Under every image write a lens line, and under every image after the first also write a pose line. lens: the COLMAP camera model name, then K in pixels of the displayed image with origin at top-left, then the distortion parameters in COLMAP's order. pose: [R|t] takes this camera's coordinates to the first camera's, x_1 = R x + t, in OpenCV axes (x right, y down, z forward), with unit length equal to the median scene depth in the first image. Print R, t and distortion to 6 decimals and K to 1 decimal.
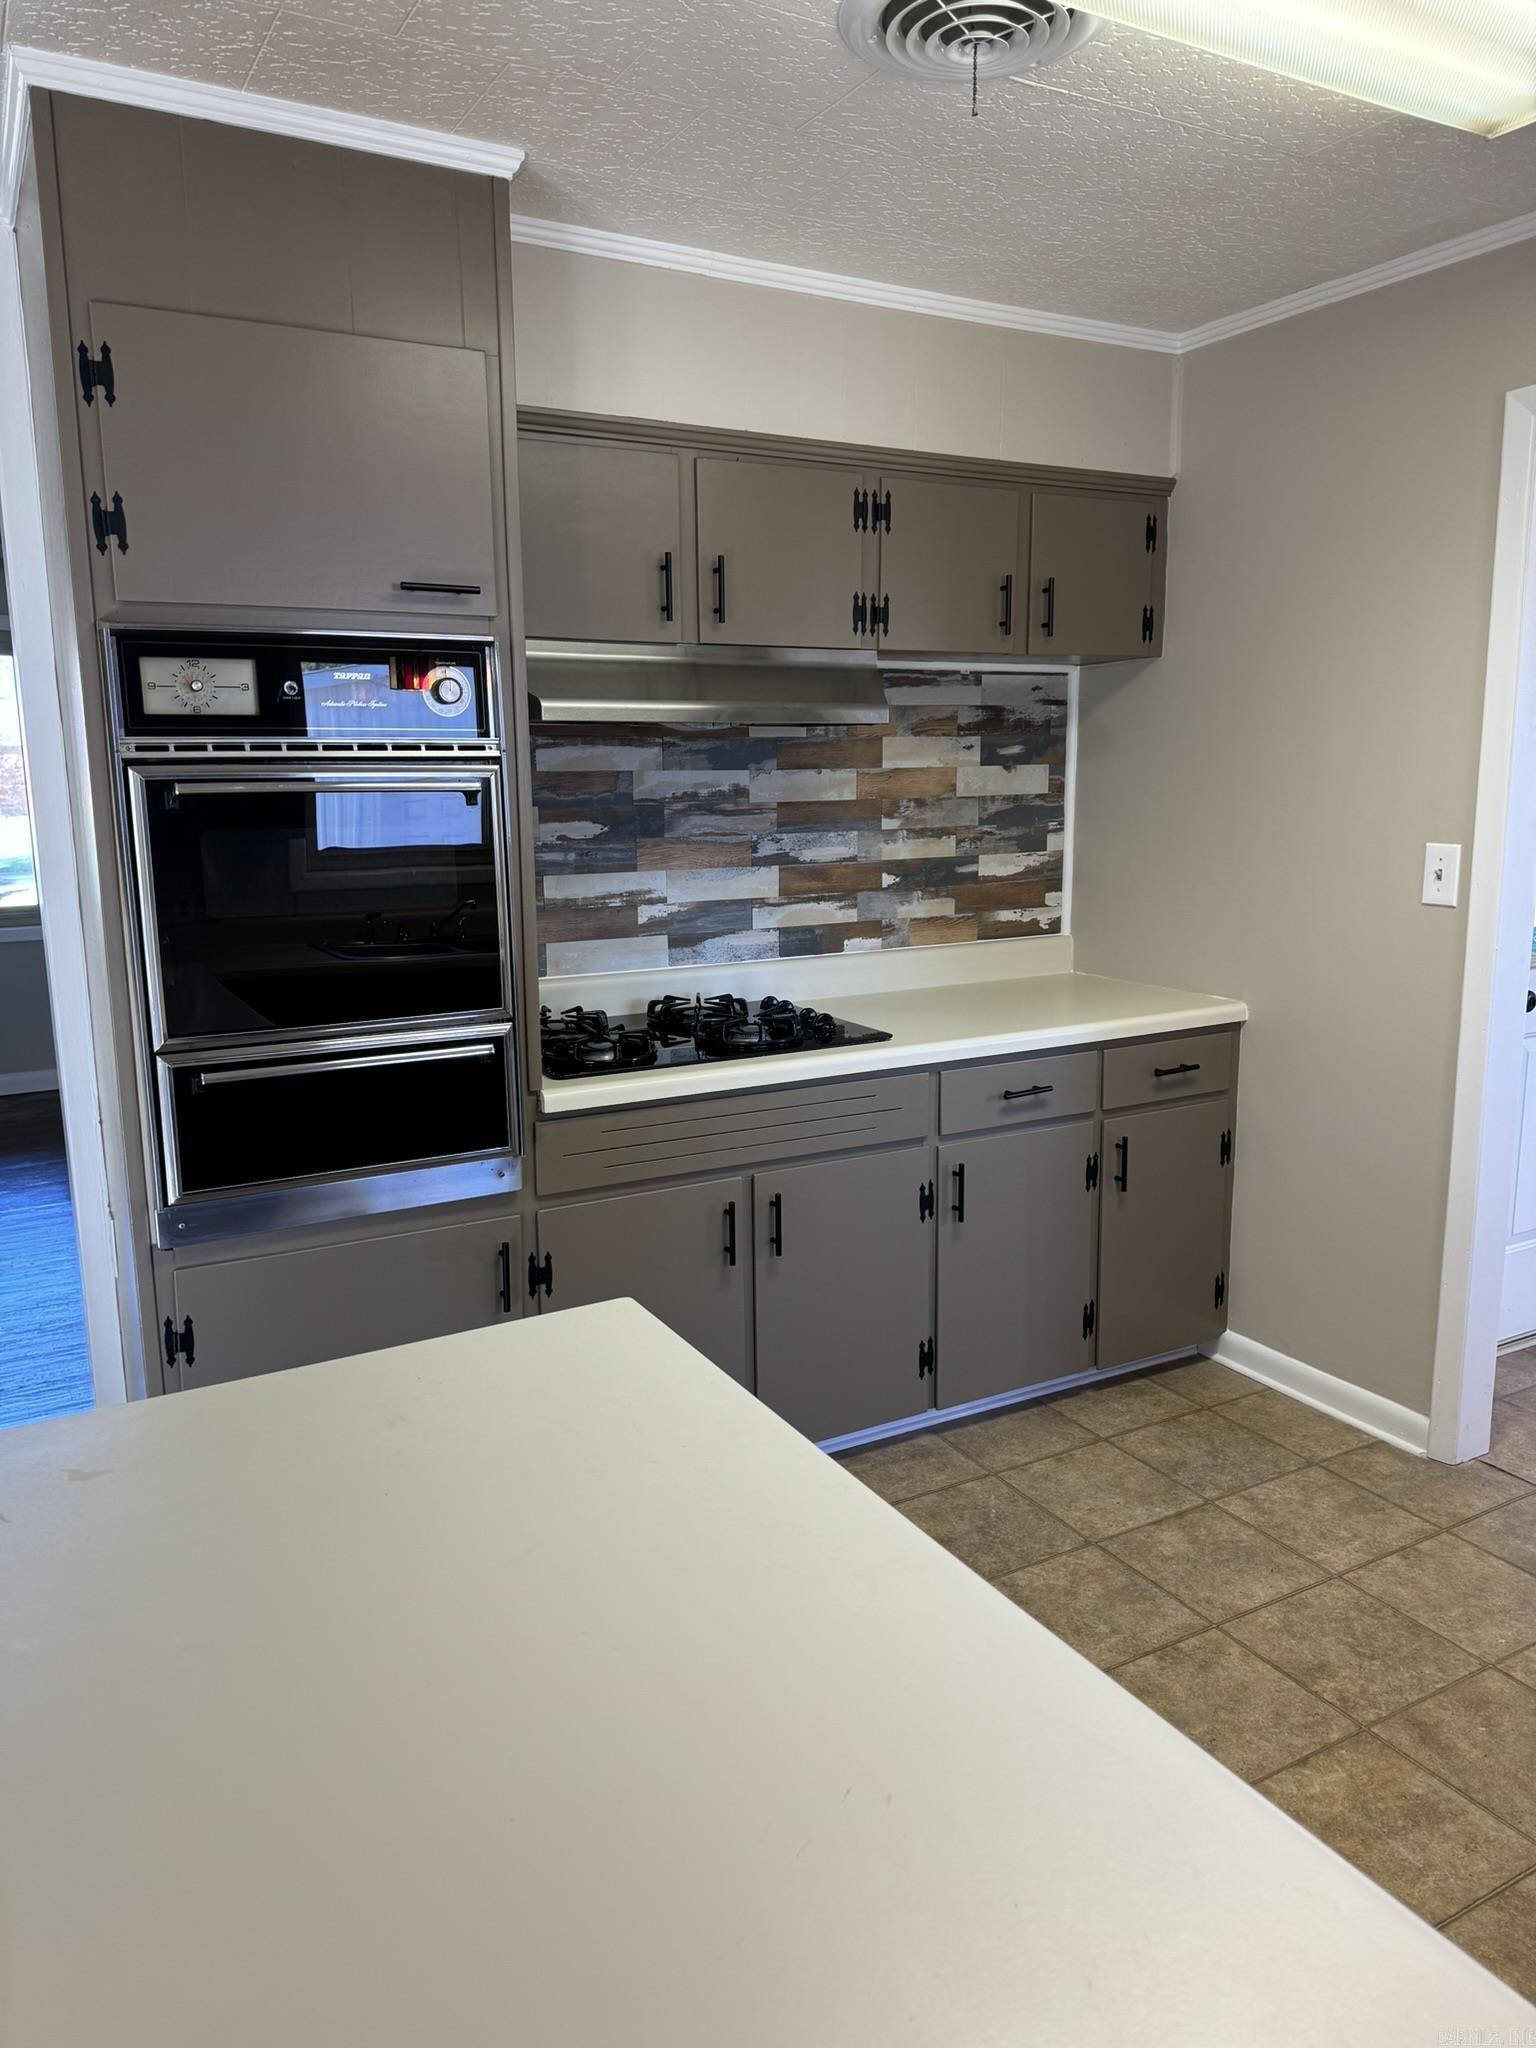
lens RADIAL K [[1467.0, 0, 773.1], [0, 1467.0, 1028.0], [0, 0, 1]] dist [0.048457, -0.050164]
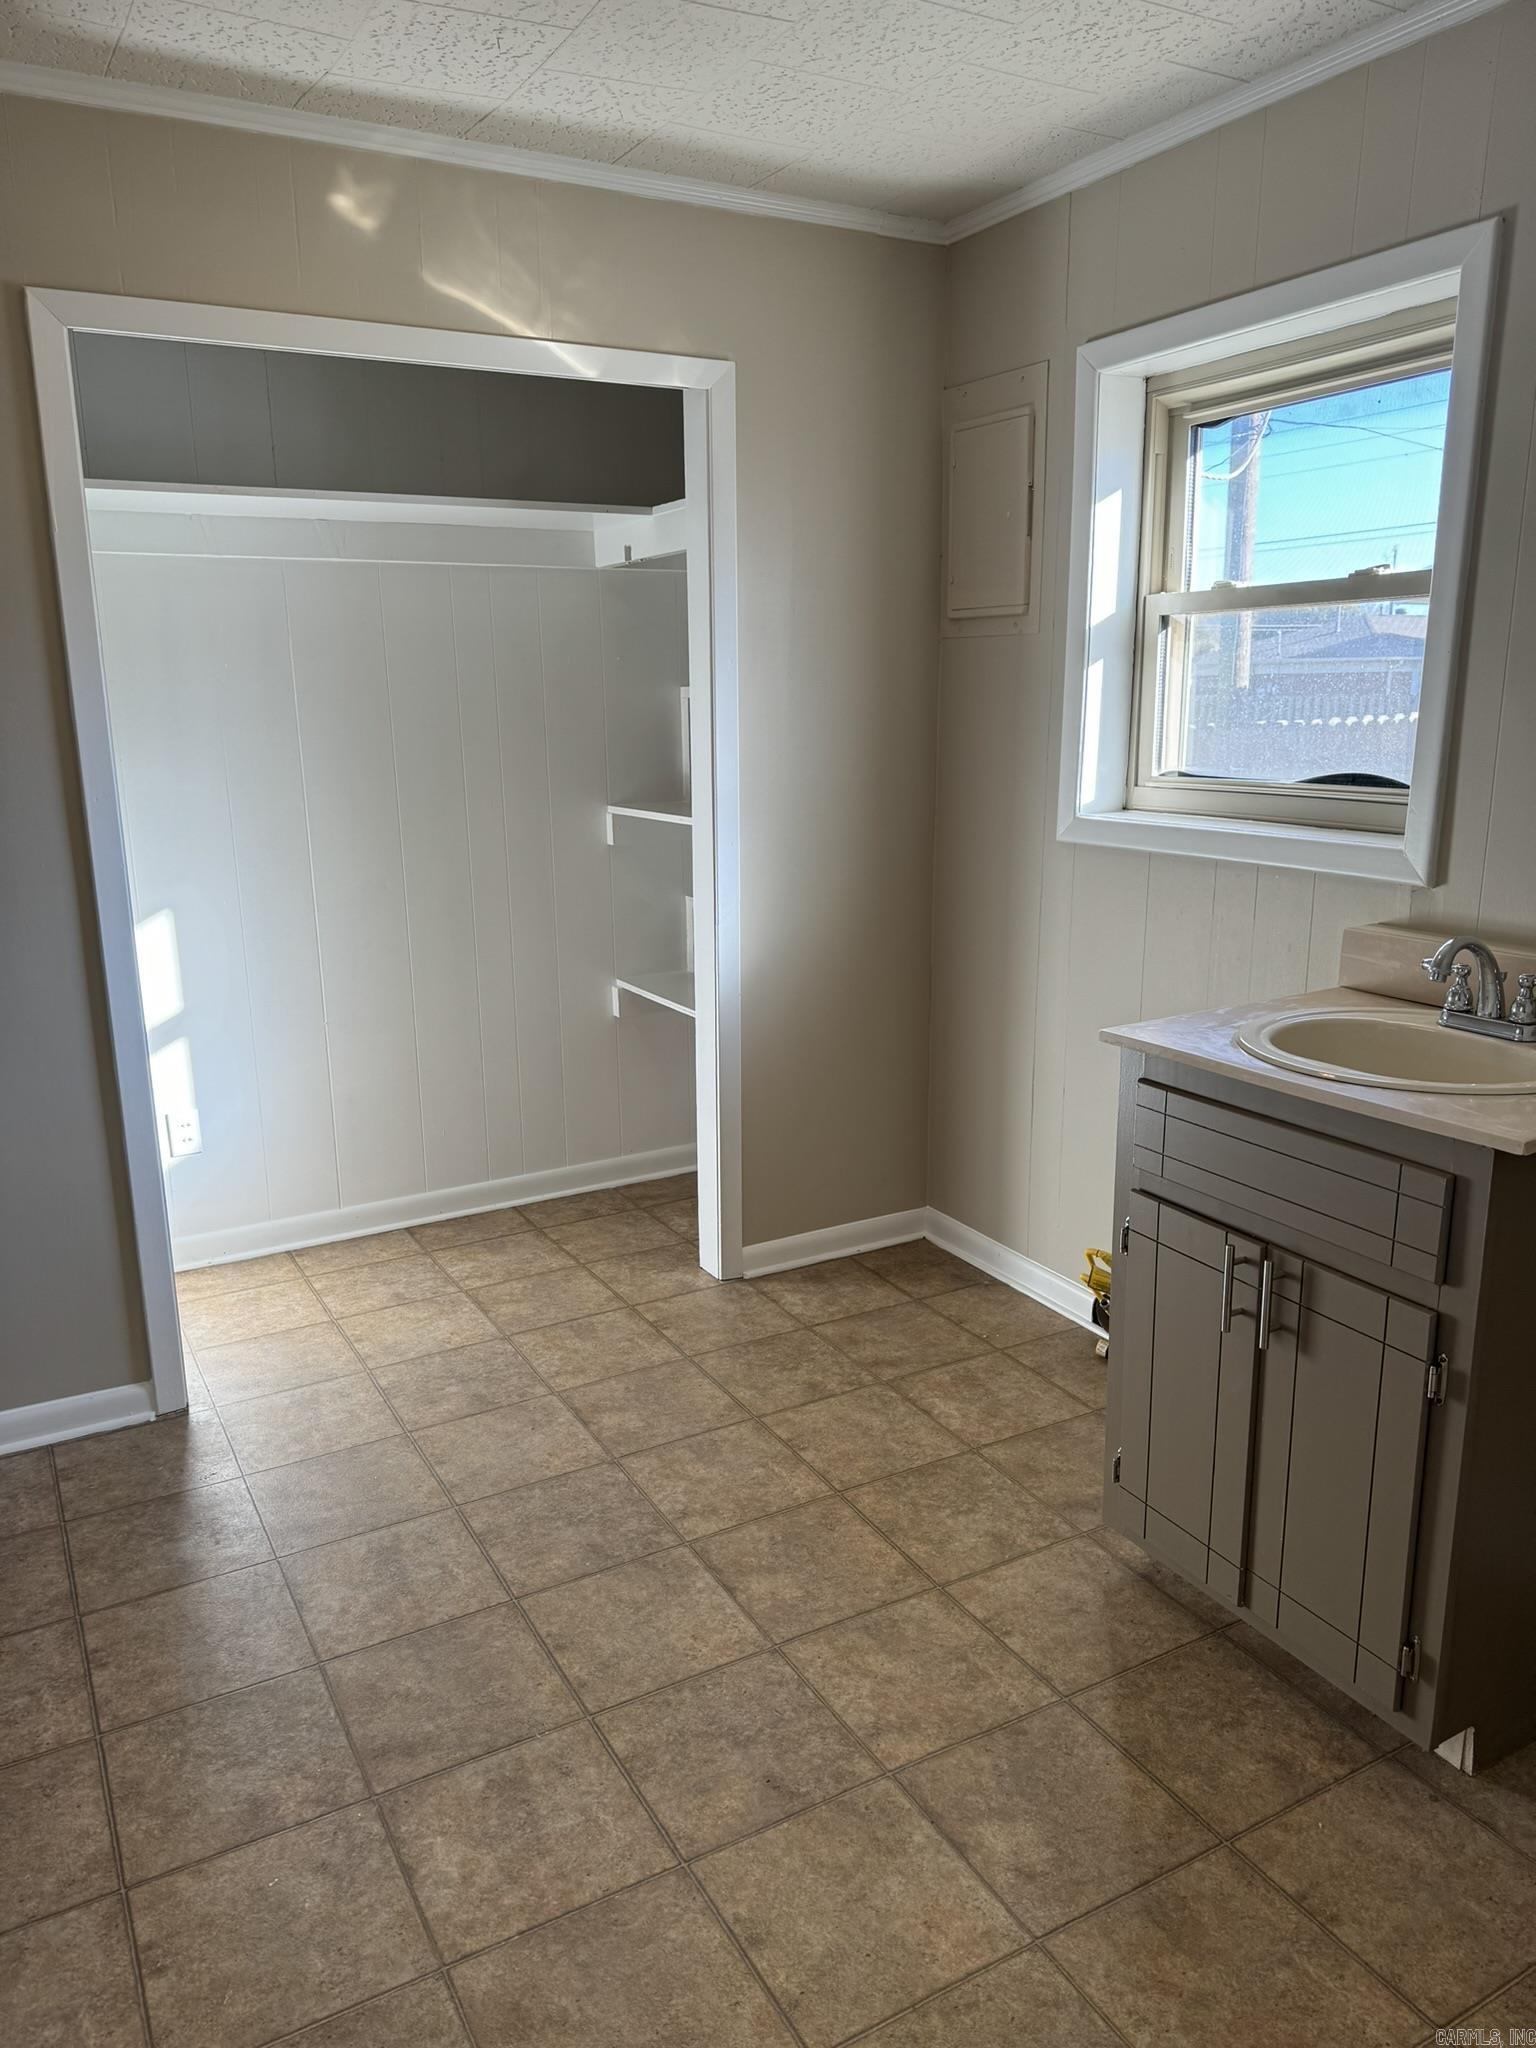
lens RADIAL K [[1467.0, 0, 764.5], [0, 1467.0, 1021.9], [0, 0, 1]] dist [0.048457, -0.050164]
pose [[-0.011403, -0.214324, 0.976696, -0.374142], [0.187002, 0.959070, 0.212639, -0.106362], [-0.982293, 0.185069, 0.029143, 0.726477]]
